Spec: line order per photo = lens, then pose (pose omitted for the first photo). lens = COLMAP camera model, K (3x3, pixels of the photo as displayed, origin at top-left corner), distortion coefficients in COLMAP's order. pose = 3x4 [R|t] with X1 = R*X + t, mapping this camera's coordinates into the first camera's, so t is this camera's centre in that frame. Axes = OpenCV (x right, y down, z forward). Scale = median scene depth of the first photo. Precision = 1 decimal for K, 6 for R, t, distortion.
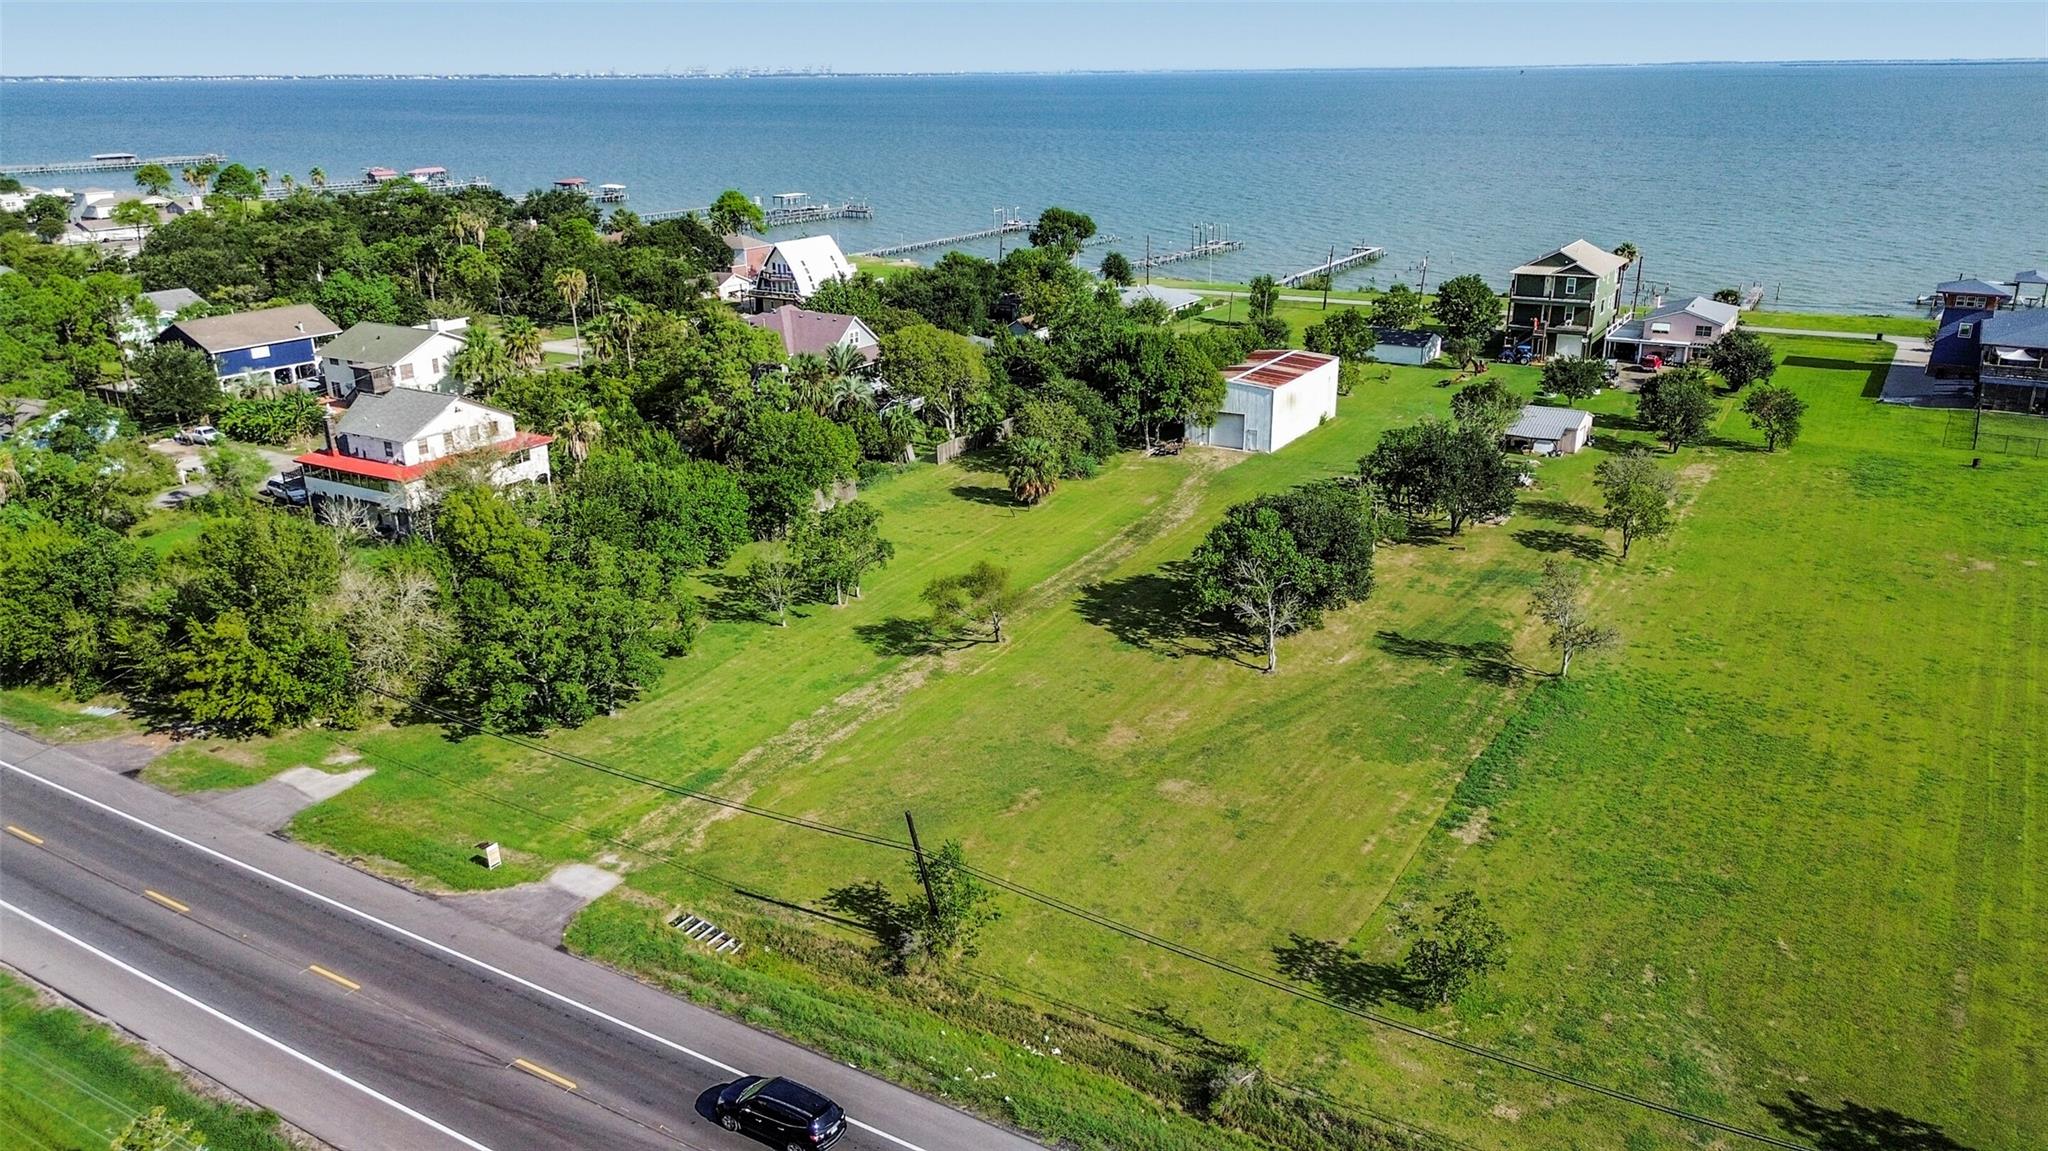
lens RADIAL K [[1448.2, 0, 1024.0], [0, 1448.2, 575.5], [0, 0, 1]] dist [0.078702, -0.089617]
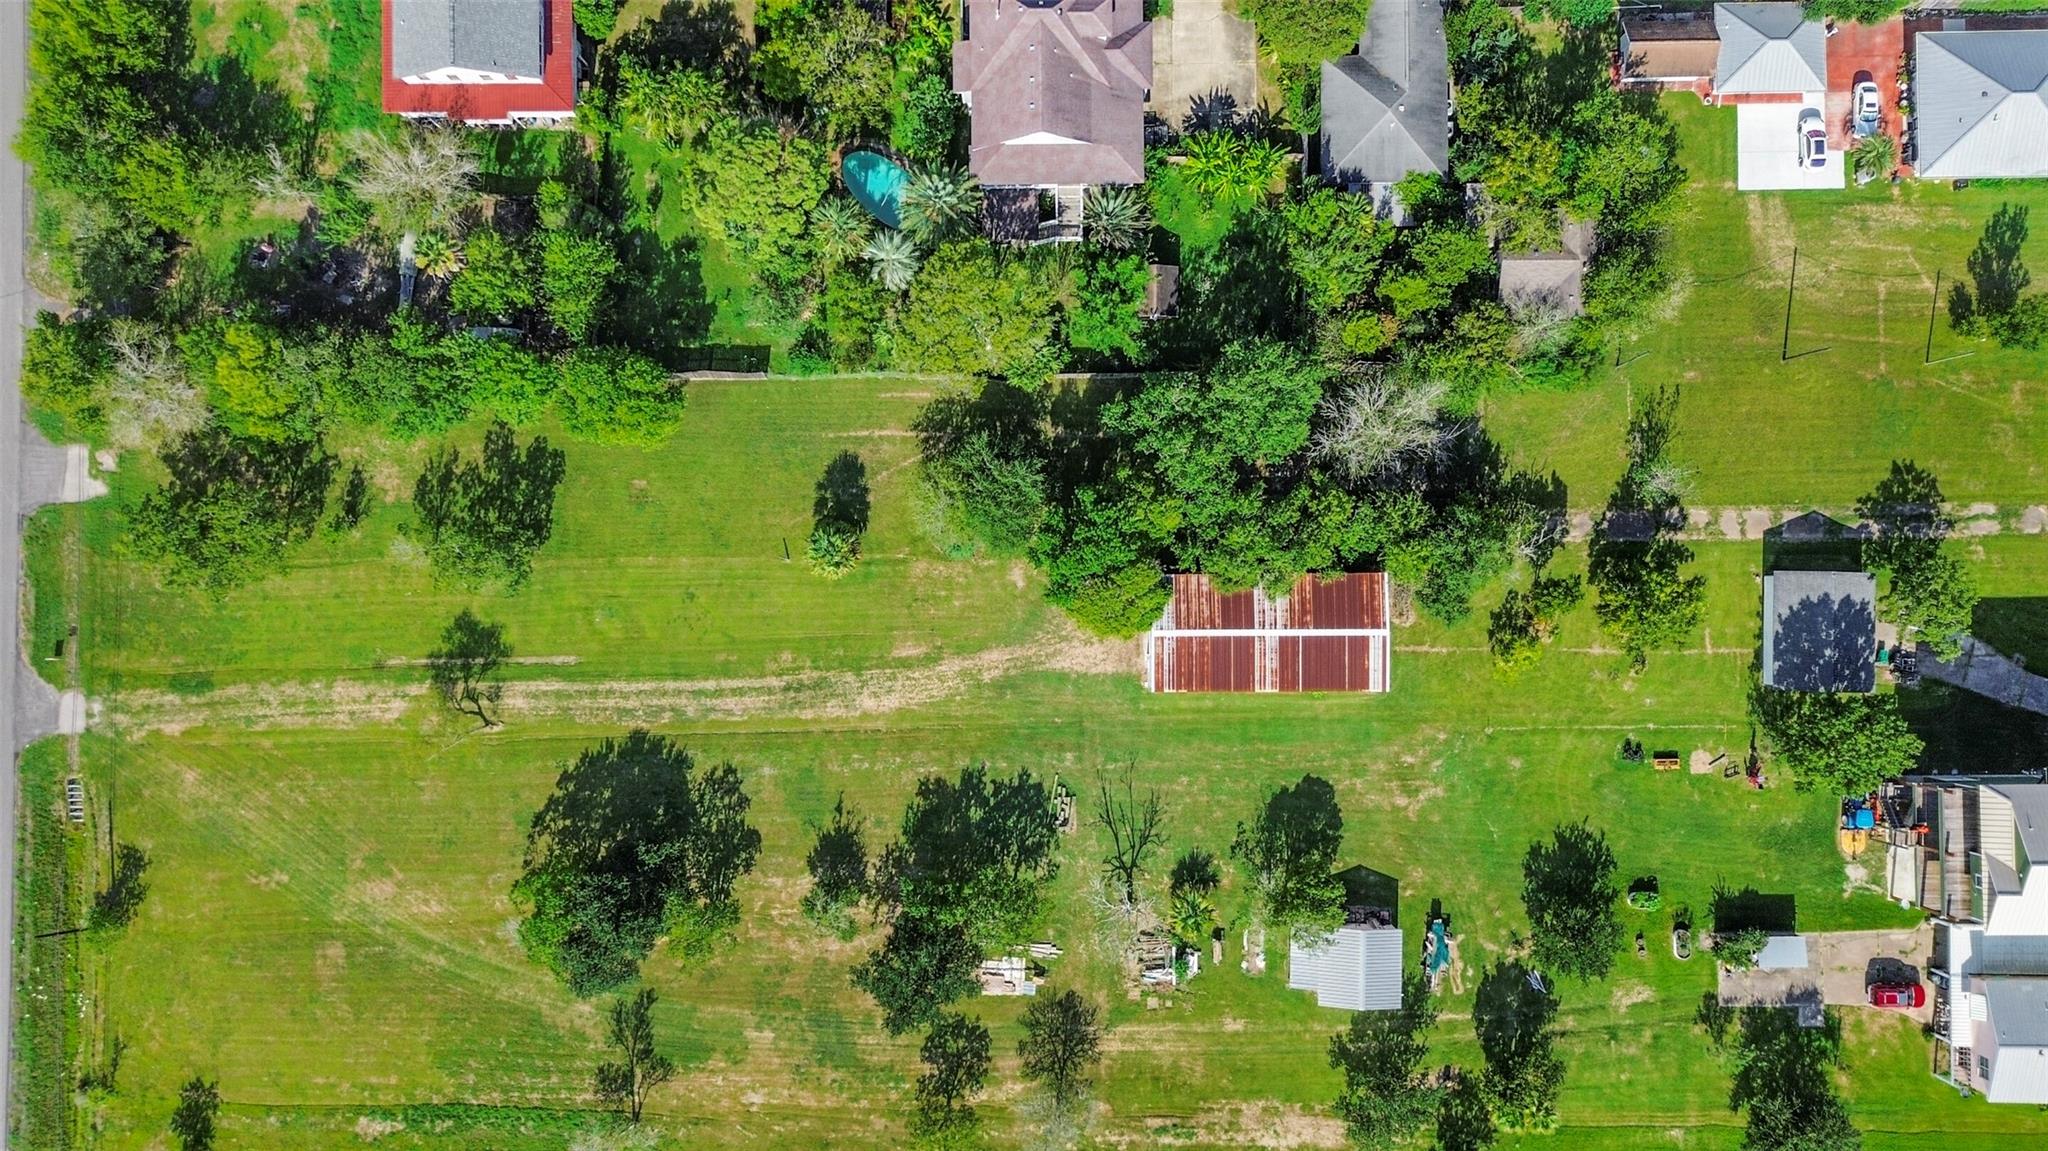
lens RADIAL K [[1448.2, 0, 1024.0], [0, 1448.2, 575.5], [0, 0, 1]] dist [0.078702, -0.089617]
pose [[0.513242, 0.857777, -0.028315, 0.099578], [-0.270035, 0.192713, 0.943368, -0.891648], [0.814656, -0.476530, 0.330538, 0.694218]]
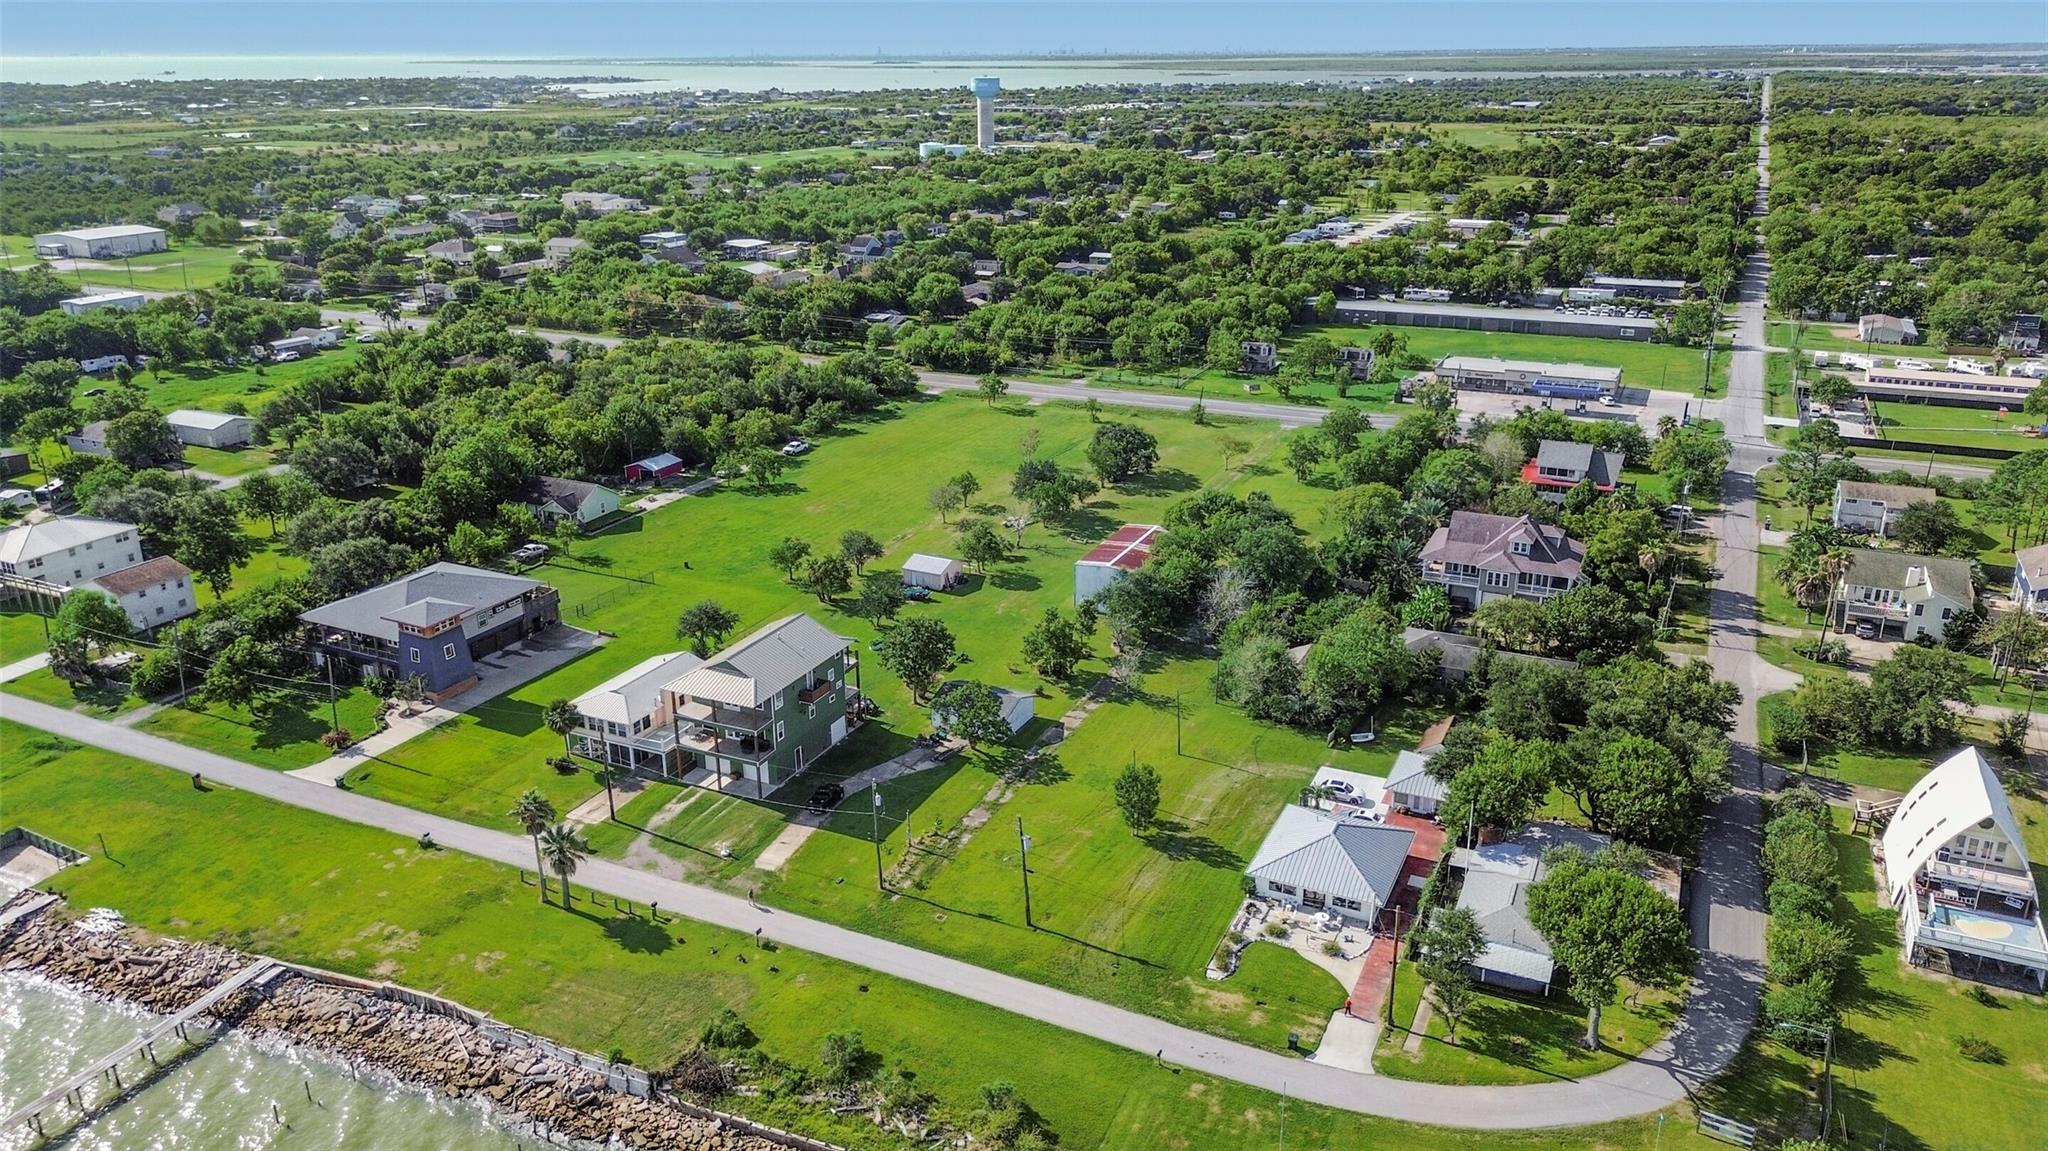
lens RADIAL K [[1448.2, 0, 1024.0], [0, 1448.2, 575.5], [0, 0, 1]] dist [0.078702, -0.089617]
pose [[-0.995724, 0.044269, -0.081082, 0.393301], [-0.016658, 0.777275, 0.628940, -1.005354], [0.090866, 0.627601, -0.773214, 2.146542]]
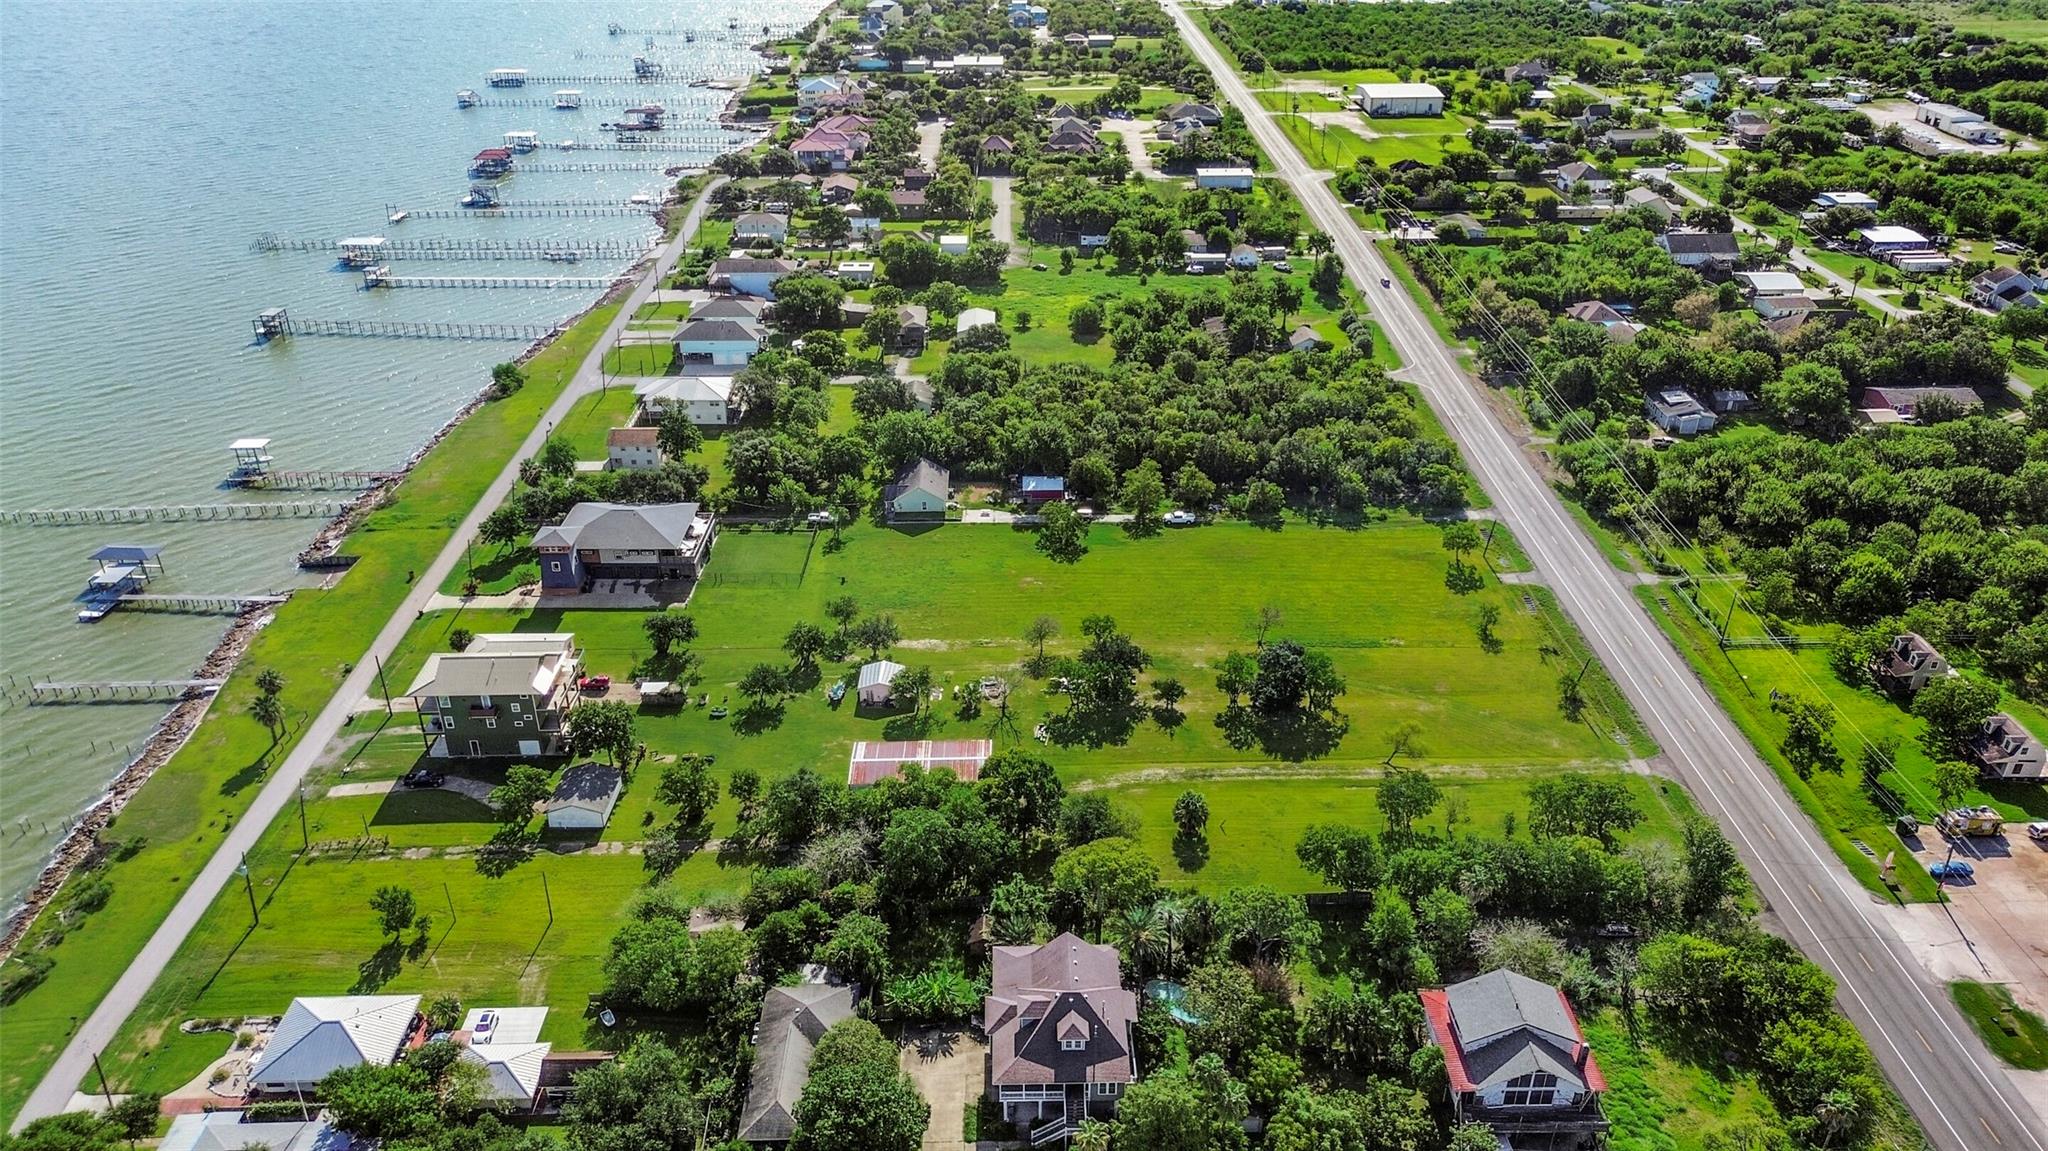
lens RADIAL K [[1448.2, 0, 1024.0], [0, 1448.2, 575.5], [0, 0, 1]] dist [0.078702, -0.089617]
pose [[-0.522700, -0.398442, 0.753677, -0.837876], [0.286936, 0.750258, 0.595634, -1.071677], [-0.802778, 0.527595, -0.277832, 1.271071]]
